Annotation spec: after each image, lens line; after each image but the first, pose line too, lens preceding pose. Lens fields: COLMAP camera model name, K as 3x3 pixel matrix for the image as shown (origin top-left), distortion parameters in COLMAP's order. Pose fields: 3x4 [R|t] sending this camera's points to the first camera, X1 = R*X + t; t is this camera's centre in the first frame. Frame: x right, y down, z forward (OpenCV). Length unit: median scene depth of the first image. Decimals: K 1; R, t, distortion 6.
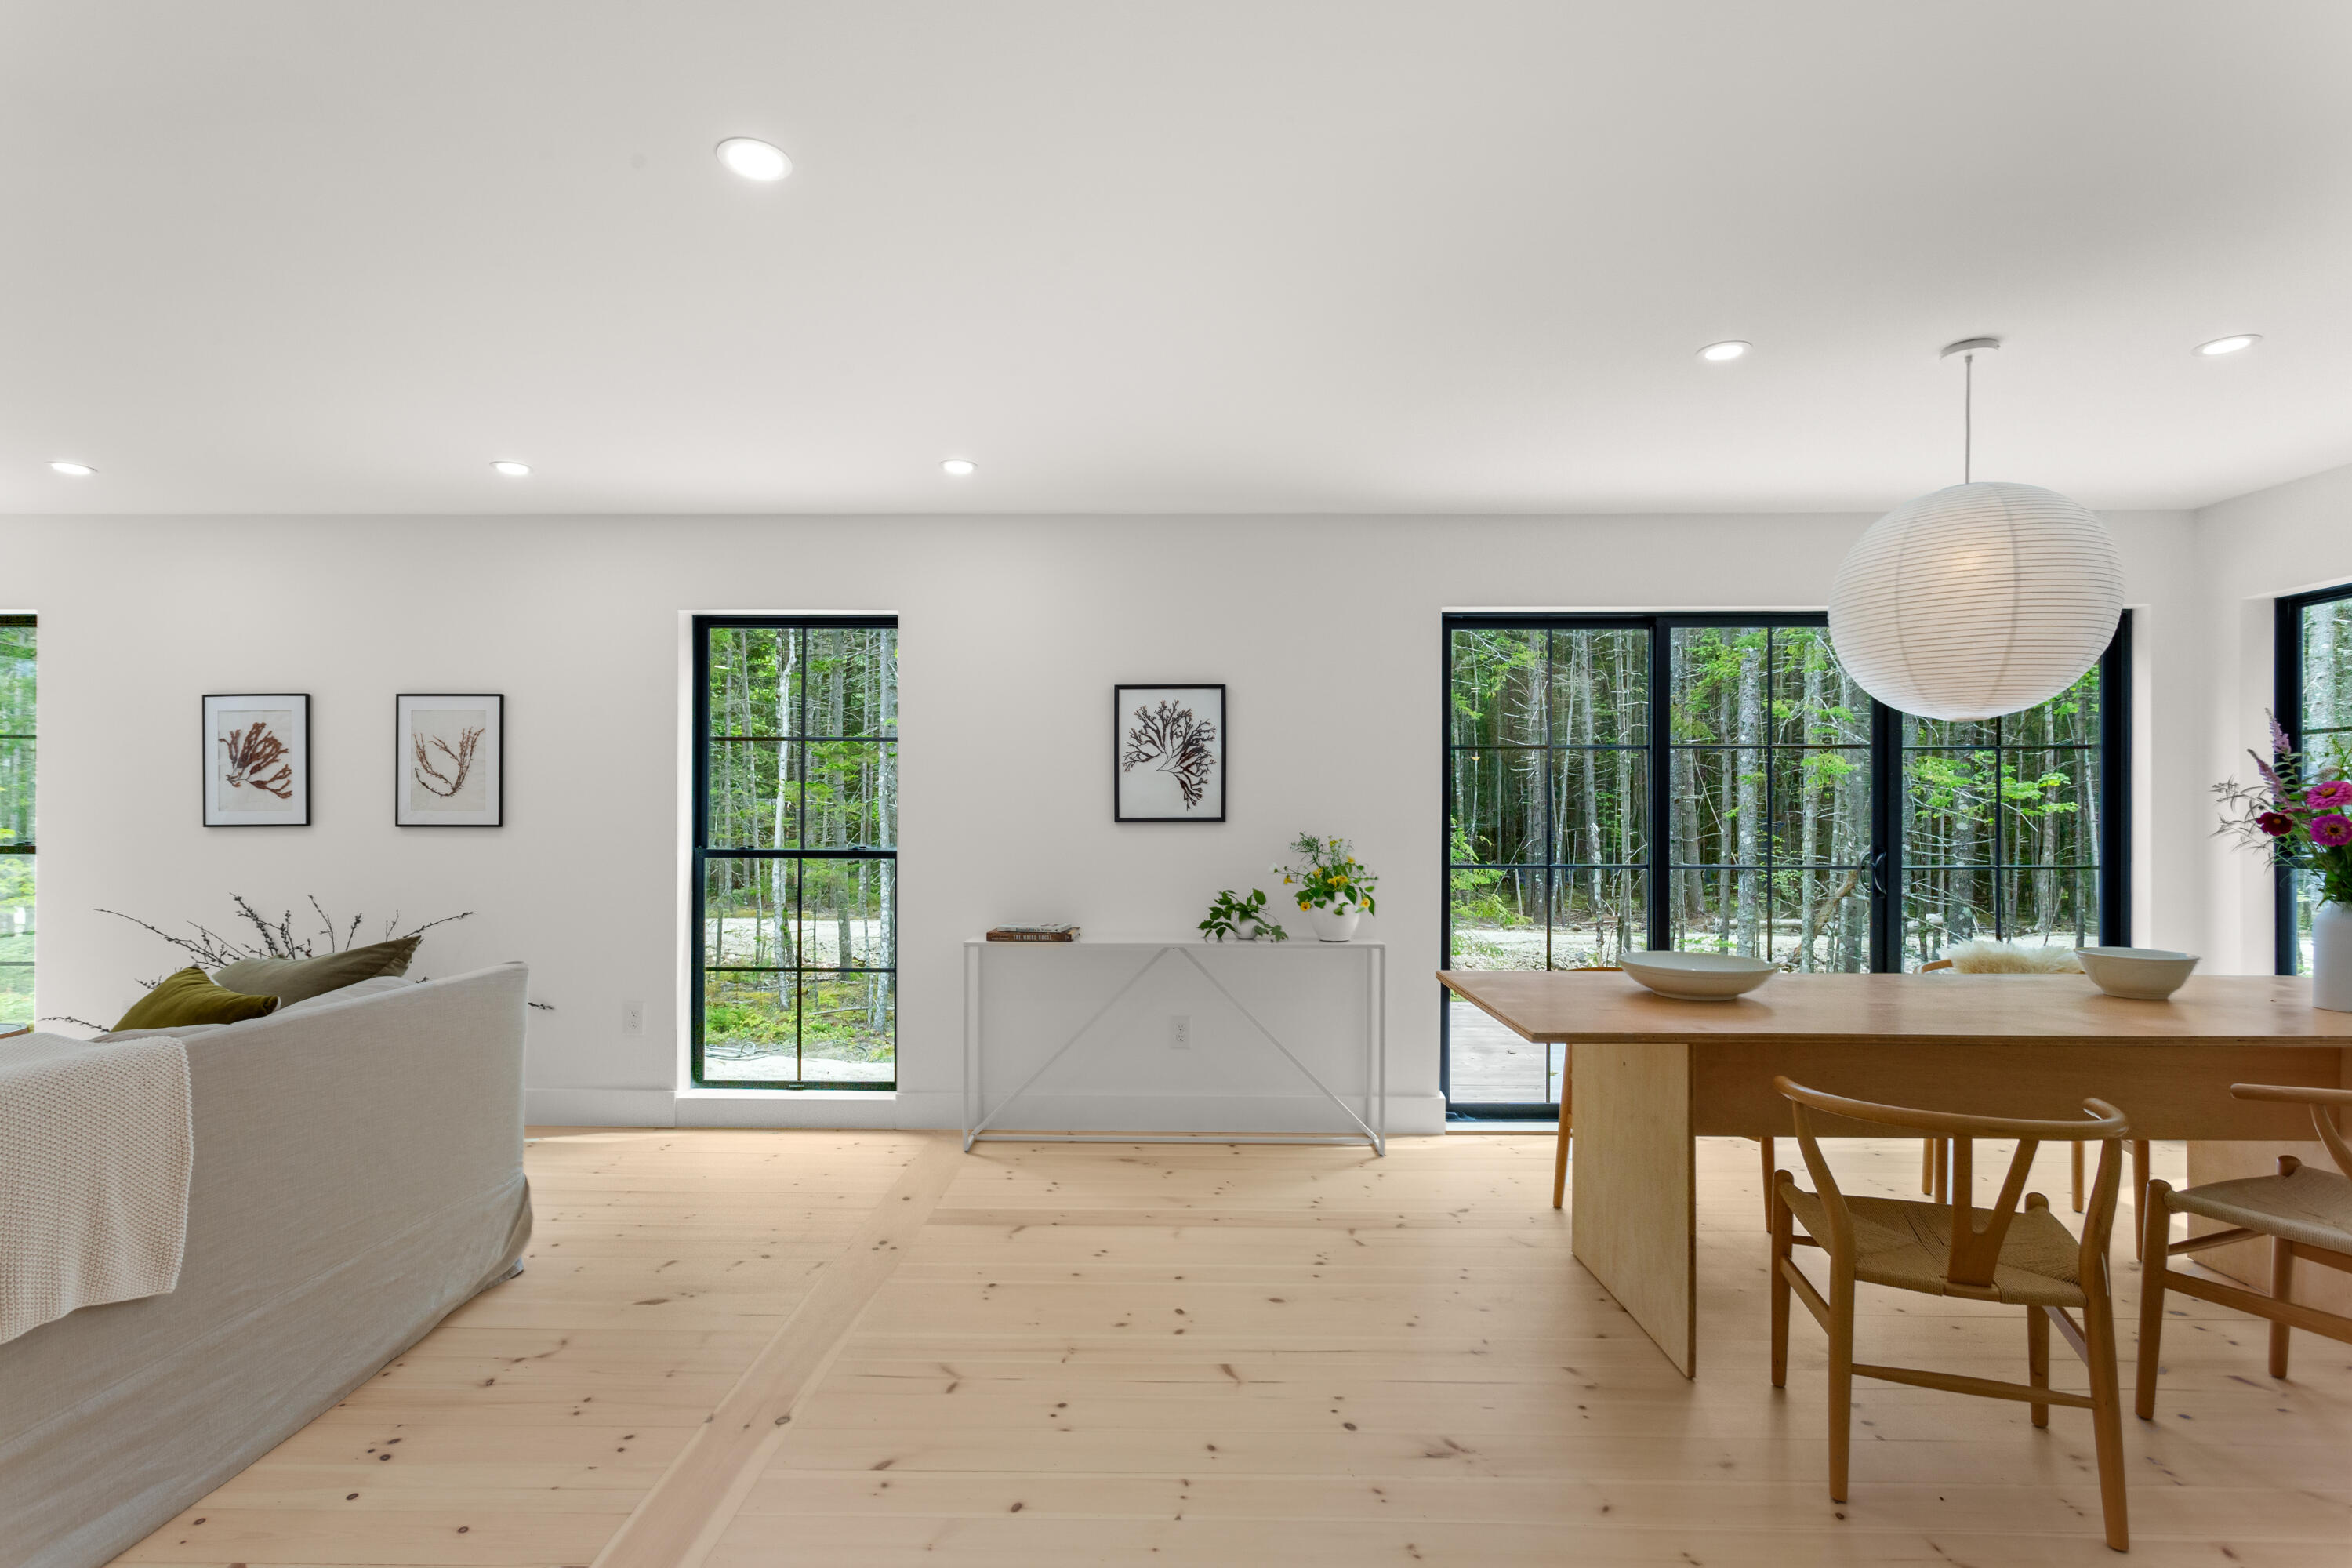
lens RADIAL K [[1128.6, 0, 1178.9], [0, 1128.6, 815.5], [0, 0, 1]] dist [-0.000347, 0.000328]
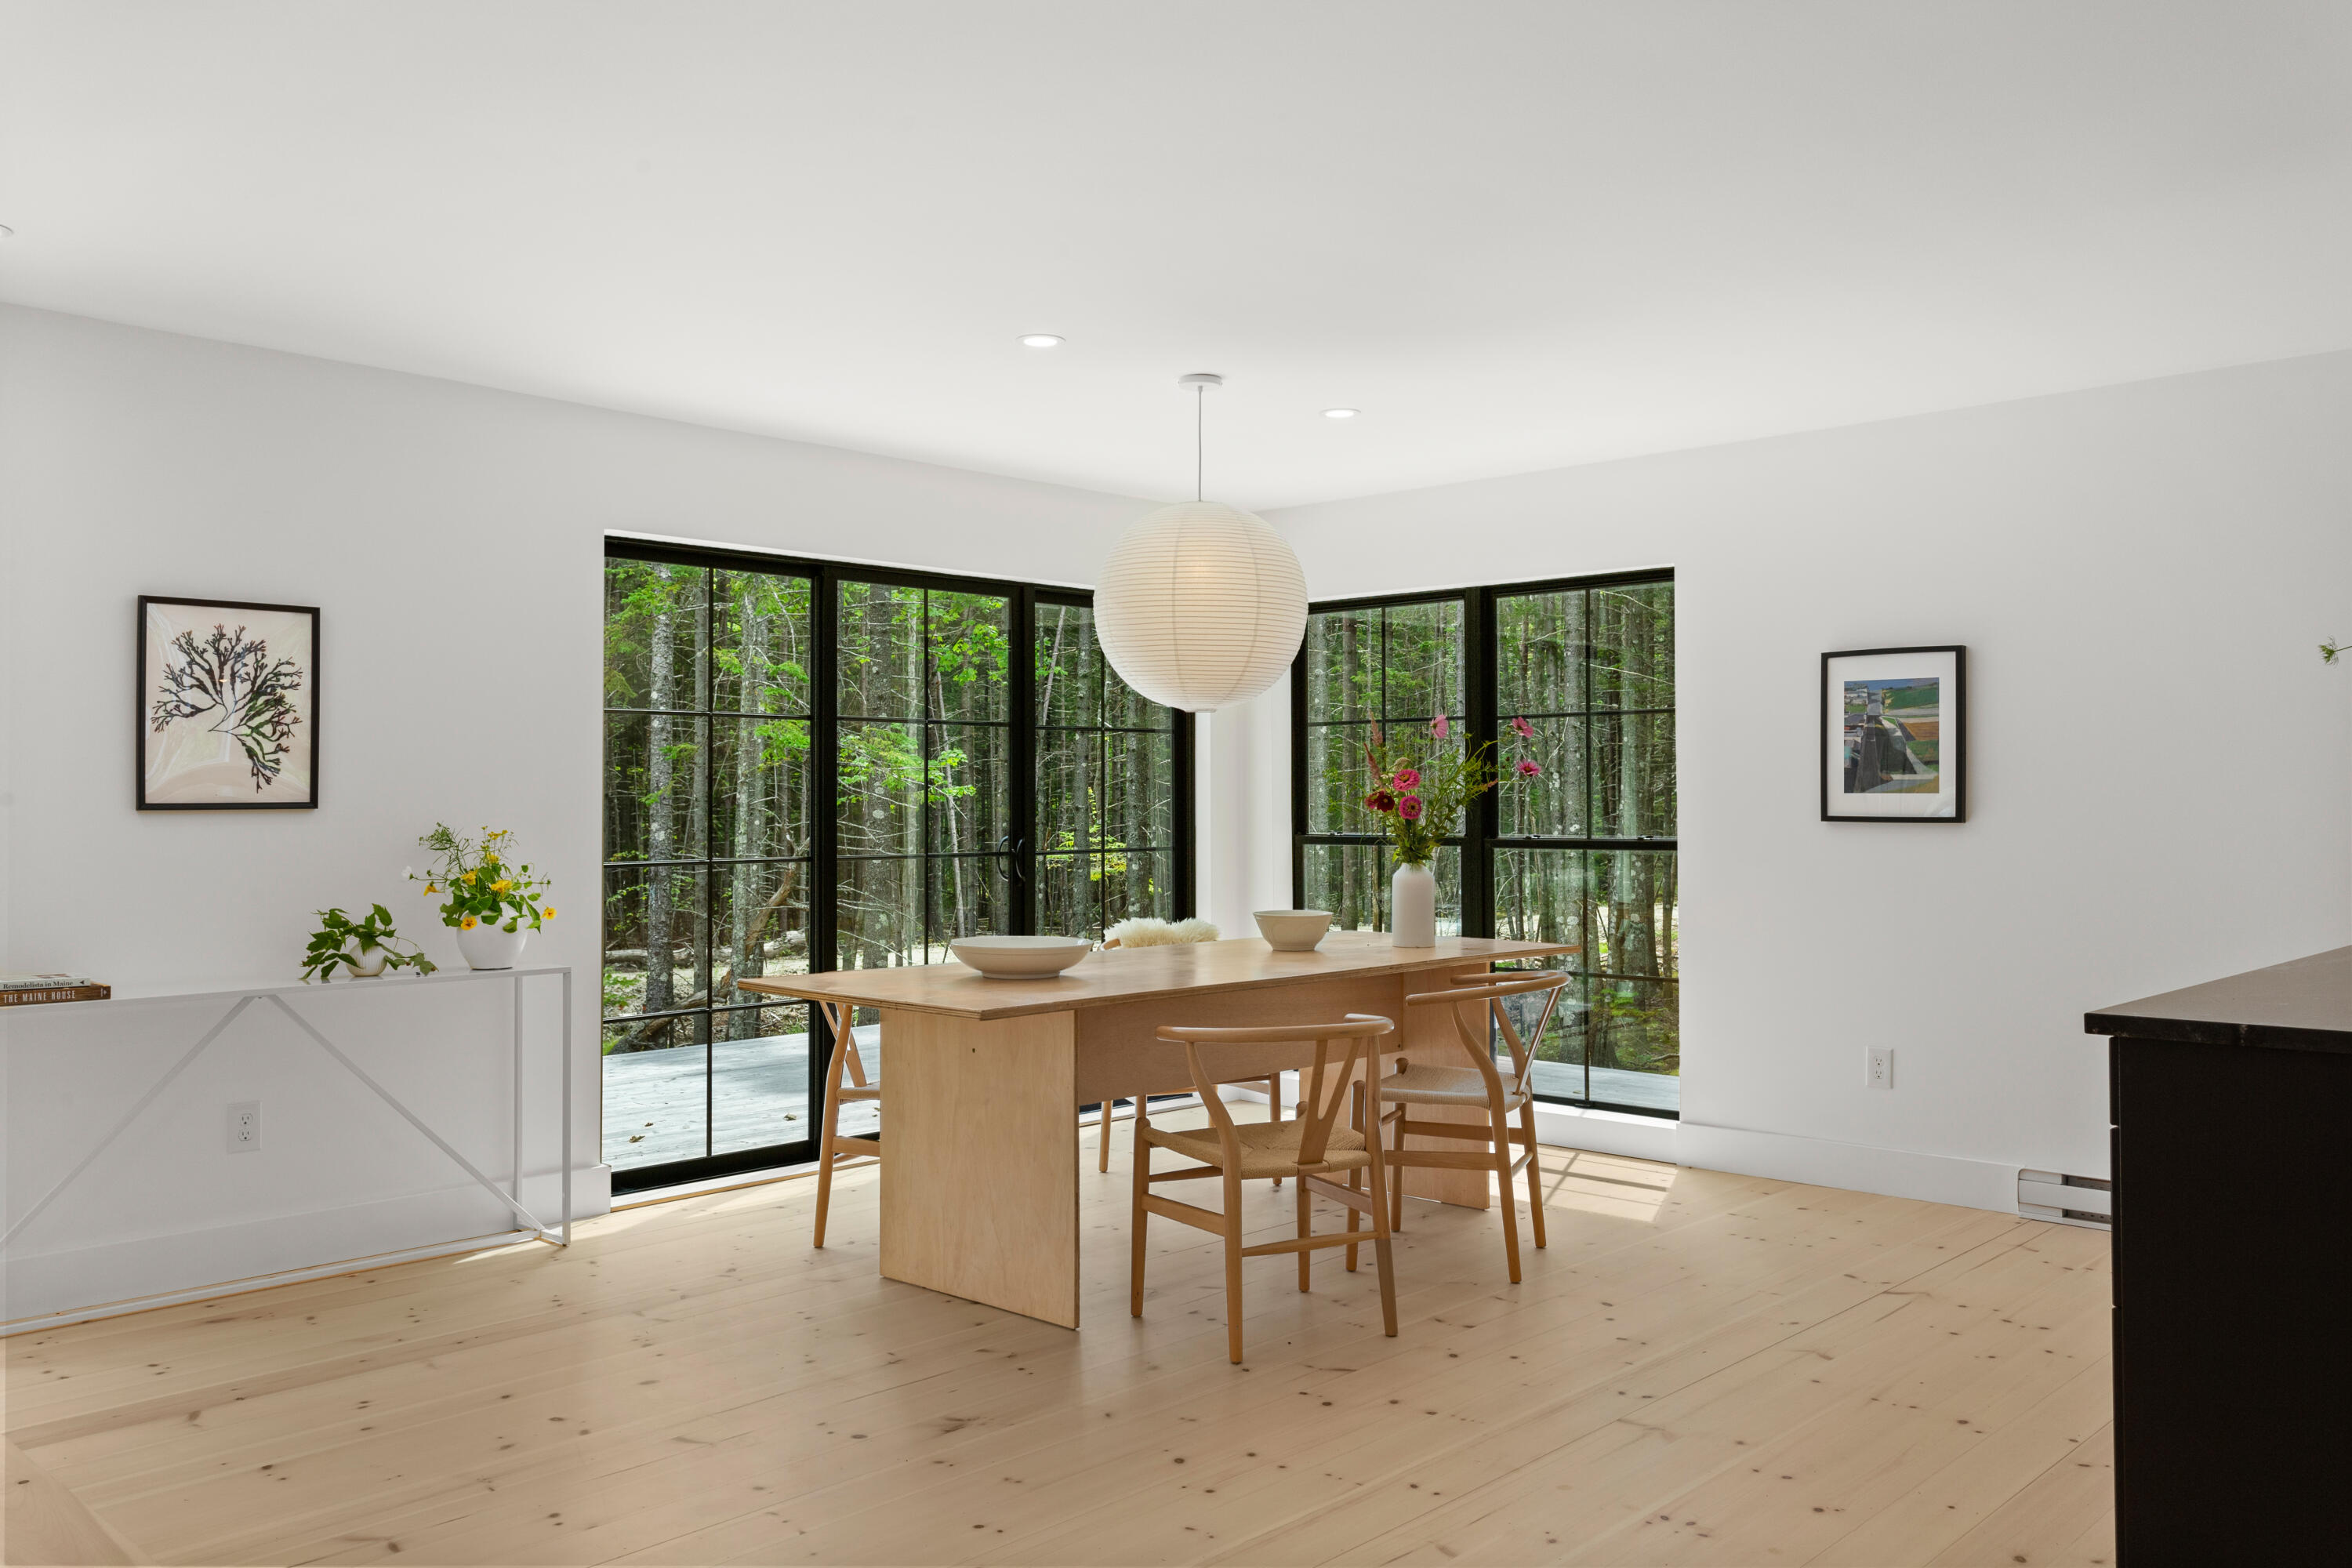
lens RADIAL K [[1823.3, 0, 1176.0], [0, 1823.3, 784.0], [0, 0, 1]] dist [0.004479, 0.004925]
pose [[0.671183, 0.004982, 0.741275, -0.428506], [0.003135, 0.999949, -0.009560, 0.002783], [-0.741285, 0.008740, 0.671133, -0.125953]]
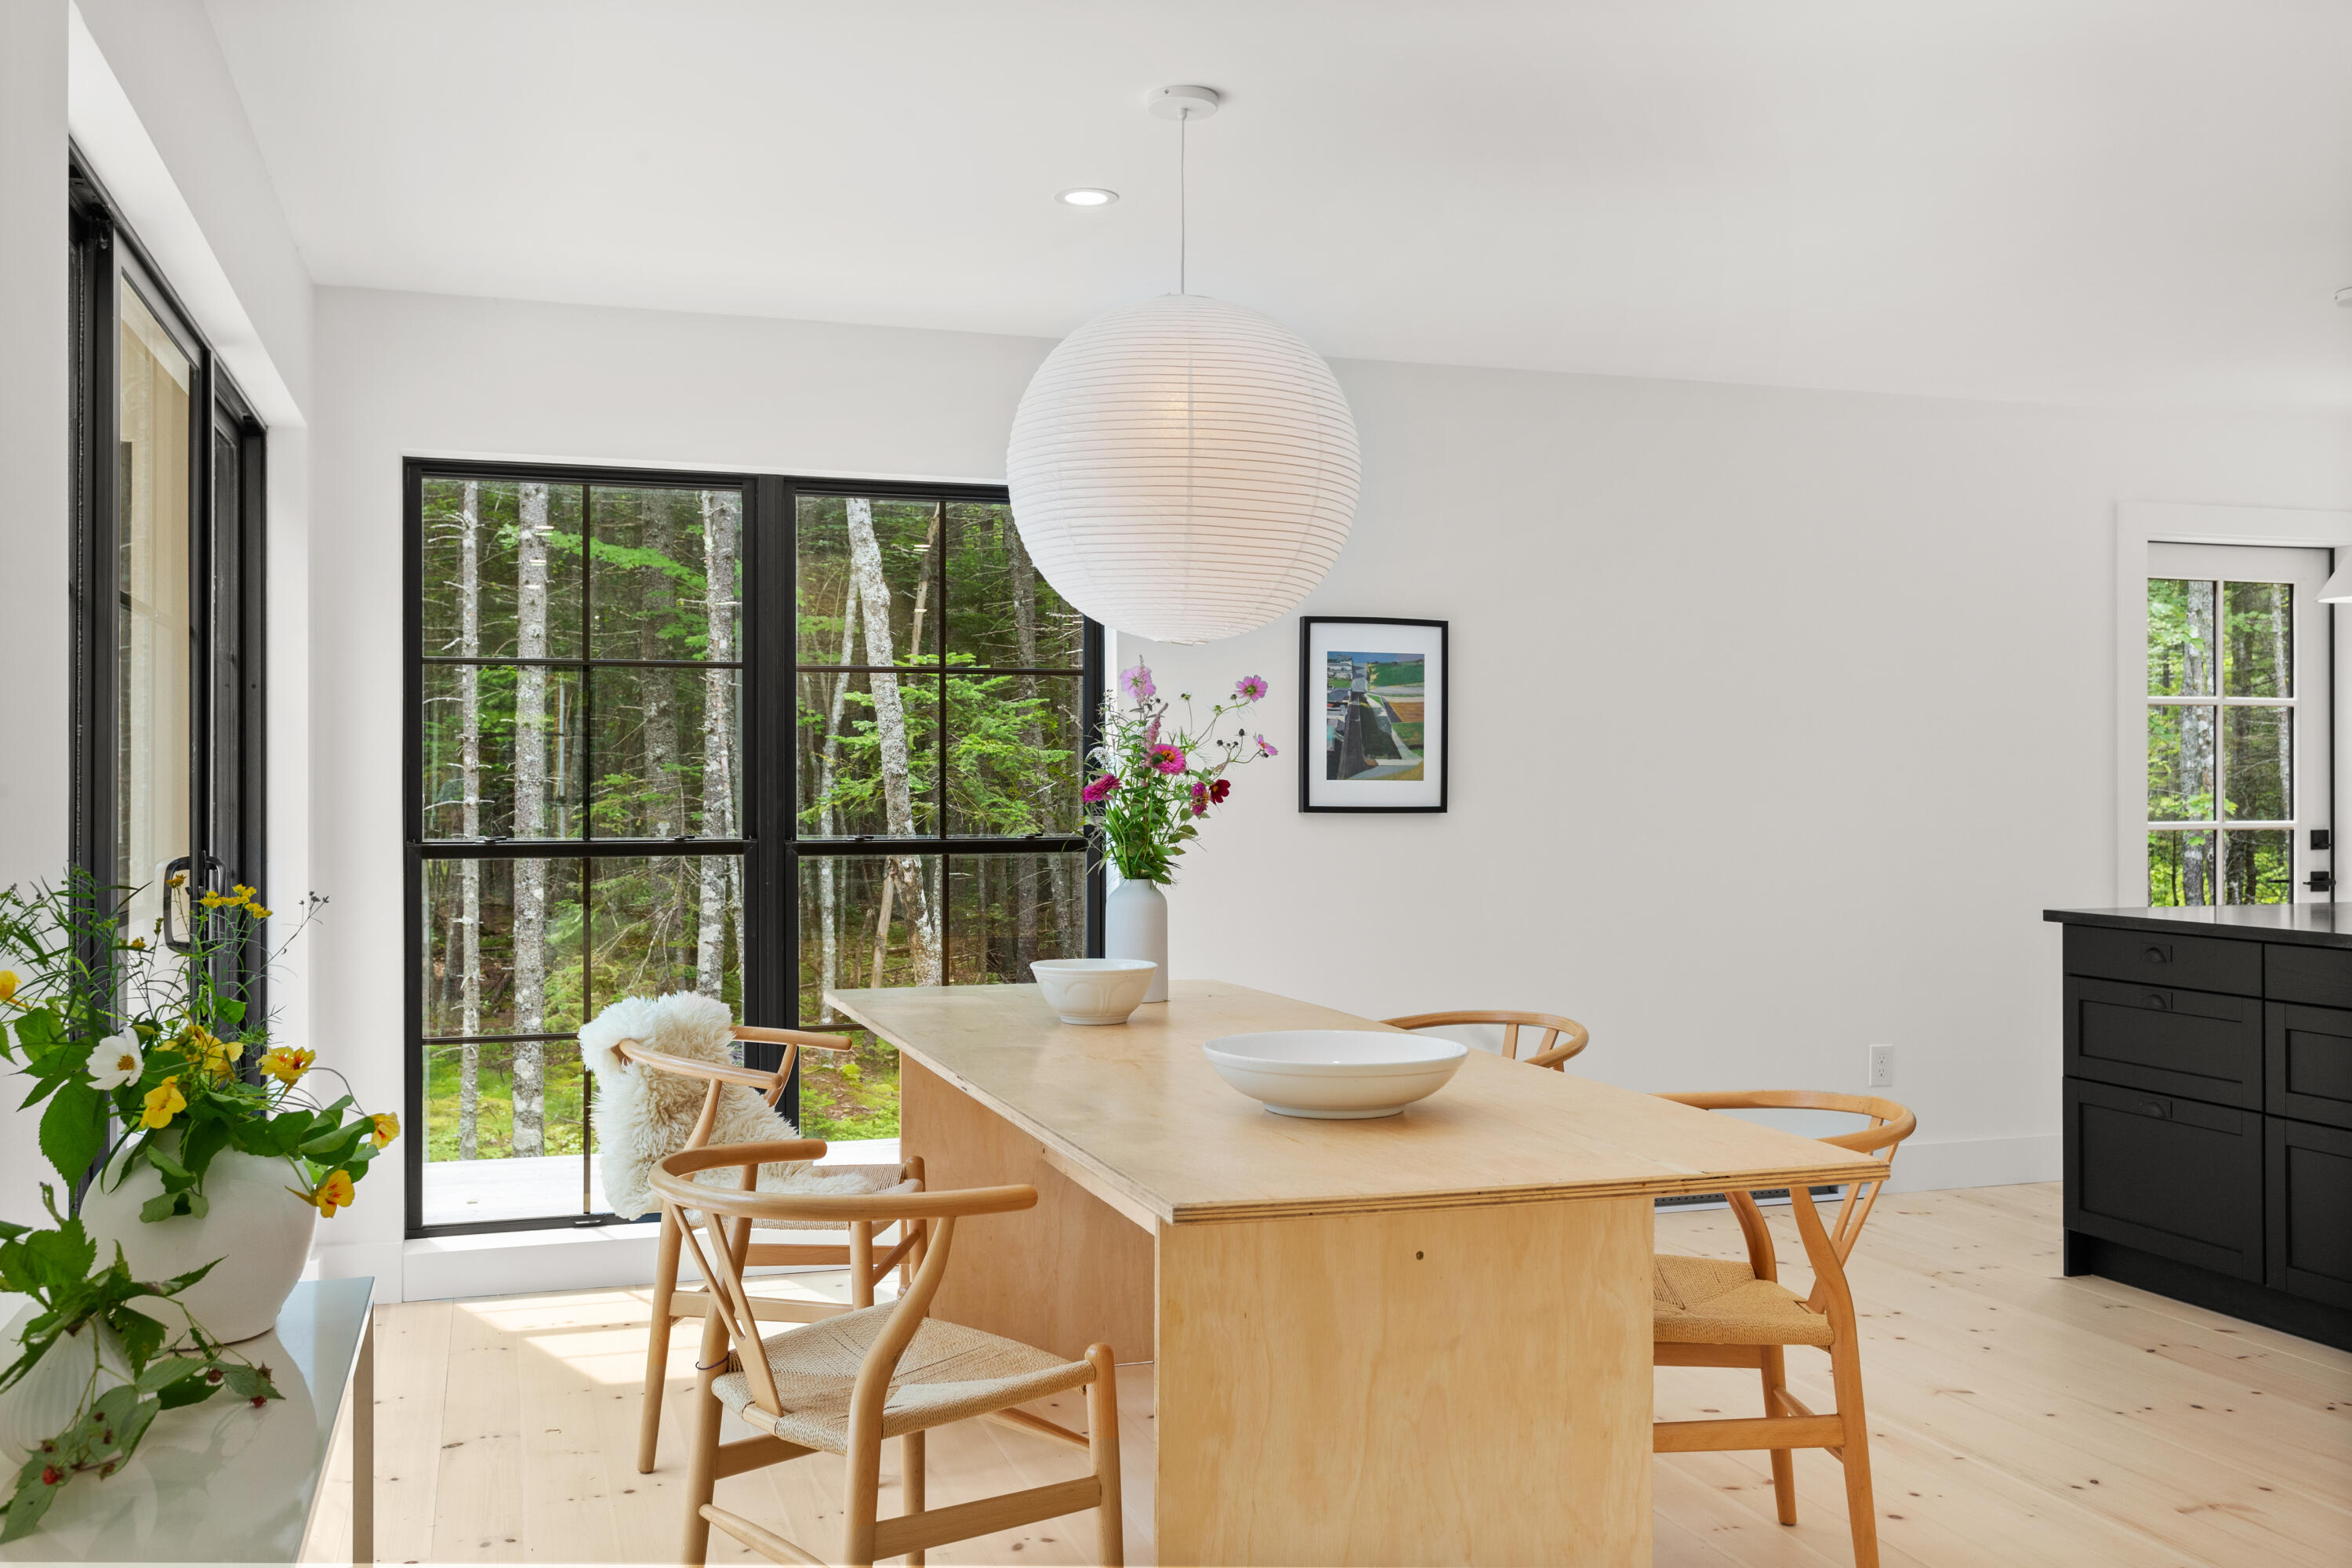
lens RADIAL K [[2025.7, 0, 1176.0], [0, 2025.7, 784.0], [0, 0, 1]] dist [0.004278, 0.000489]
pose [[-0.330923, 0.000102, 0.943658, -0.292009], [-0.001035, 0.999999, -0.000471, 0.001546], [-0.943657, -0.001133, -0.330922, 0.930904]]
